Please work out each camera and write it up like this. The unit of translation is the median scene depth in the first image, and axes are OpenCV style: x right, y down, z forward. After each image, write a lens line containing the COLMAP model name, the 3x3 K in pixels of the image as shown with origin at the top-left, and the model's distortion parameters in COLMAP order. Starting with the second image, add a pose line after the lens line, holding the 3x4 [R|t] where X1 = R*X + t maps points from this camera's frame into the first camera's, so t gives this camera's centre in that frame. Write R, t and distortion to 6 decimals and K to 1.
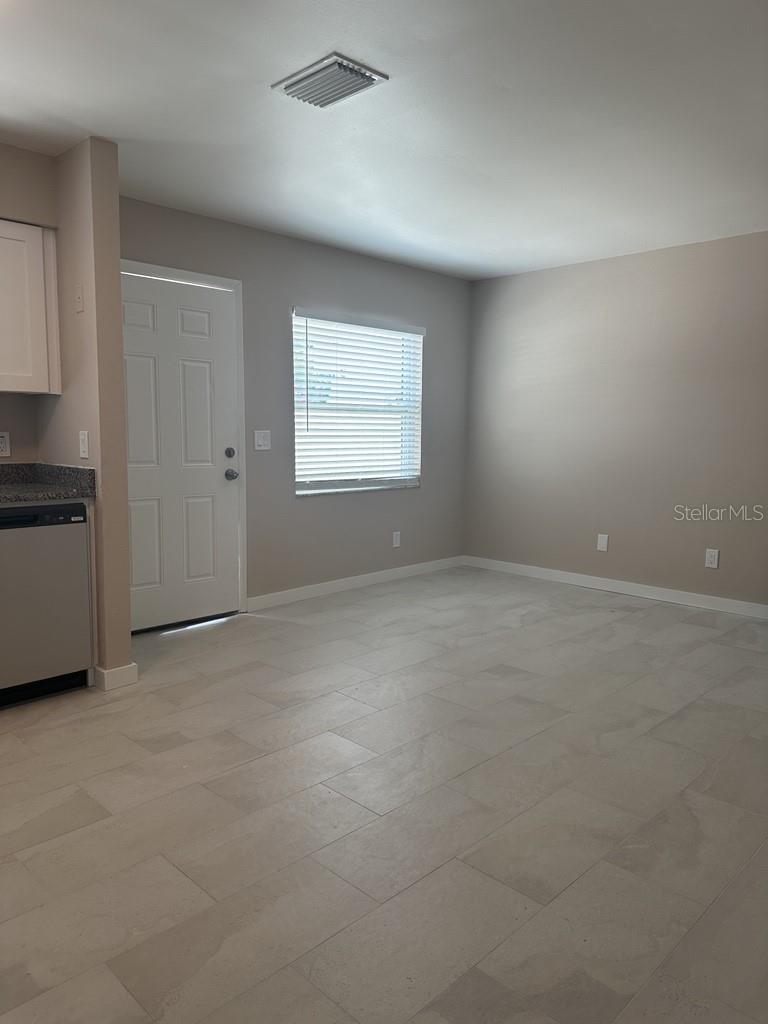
lens RADIAL K [[706.0, 0, 389.2], [0, 706.0, 513.2], [0, 0, 1]] dist [0.035296, -0.108504]
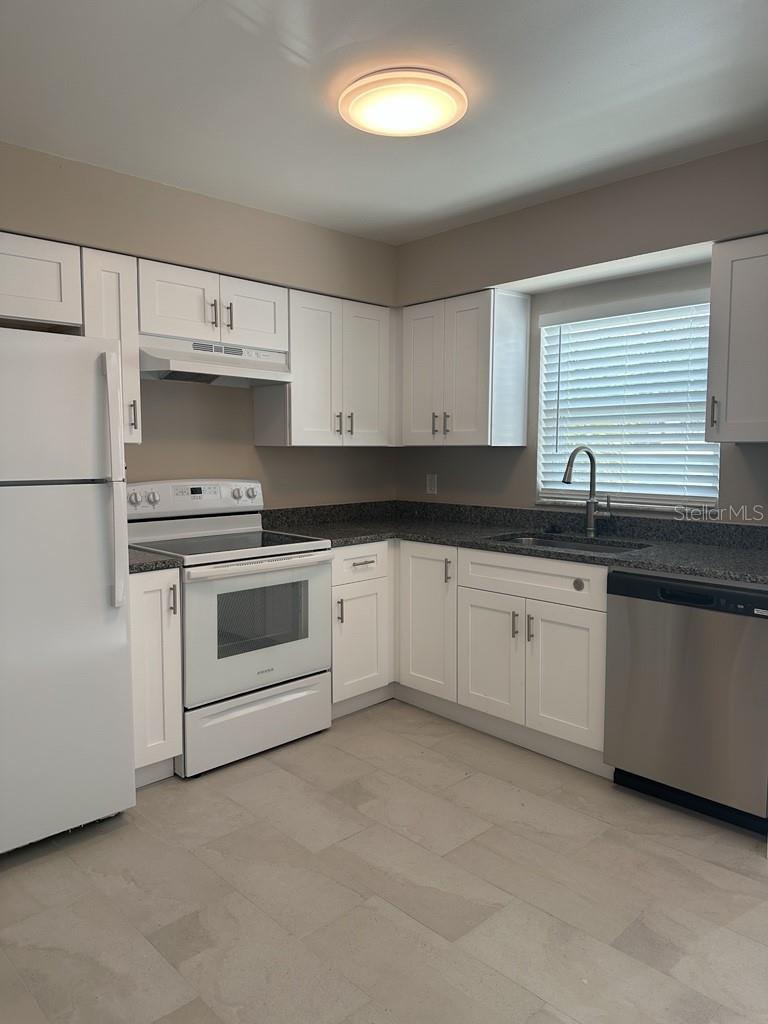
lens RADIAL K [[710.3, 0, 384.0], [0, 710.3, 512.0], [0, 0, 1]] dist [-0.001928, -0.028351]
pose [[-0.035422, 0.077368, -0.996373, 0.225954], [-0.123662, 0.988997, 0.081191, -0.080097], [0.991692, 0.126090, -0.025464, 0.456466]]
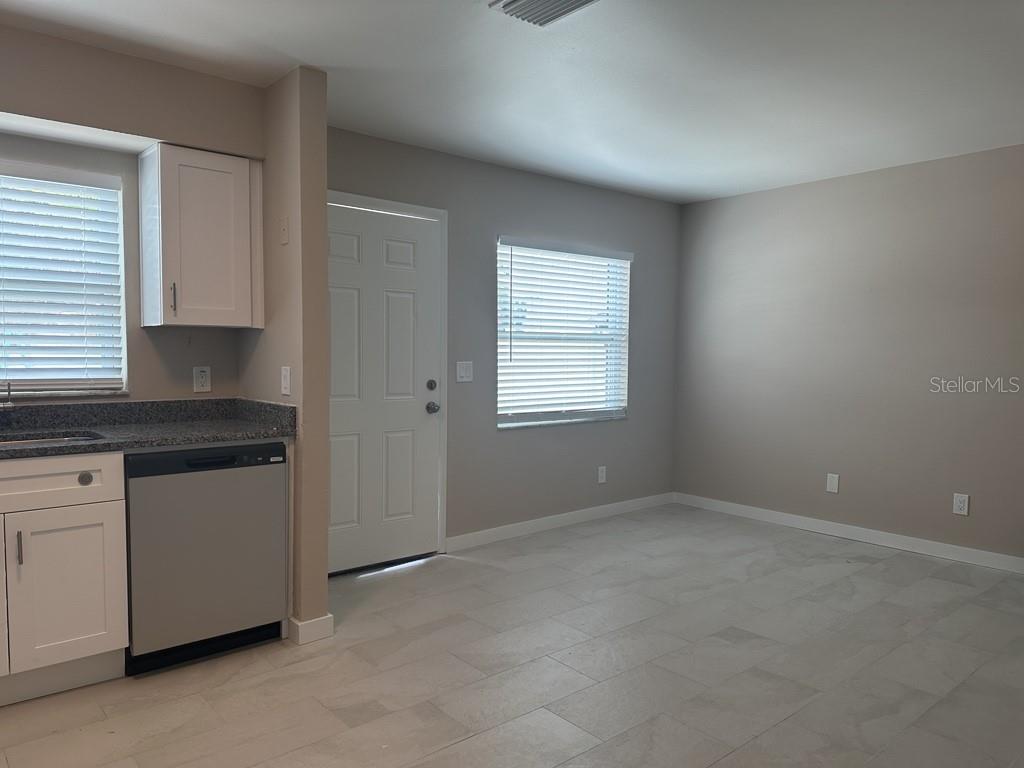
lens RADIAL K [[710.3, 0, 512.0], [0, 710.3, 384.0], [0, 0, 1]] dist [-0.001928, -0.028351]
pose [[0.995233, 0.001772, -0.097513, -0.025191], [-0.008950, 0.997275, -0.073225, -0.019457], [0.097117, 0.073749, 0.992537, 0.059285]]
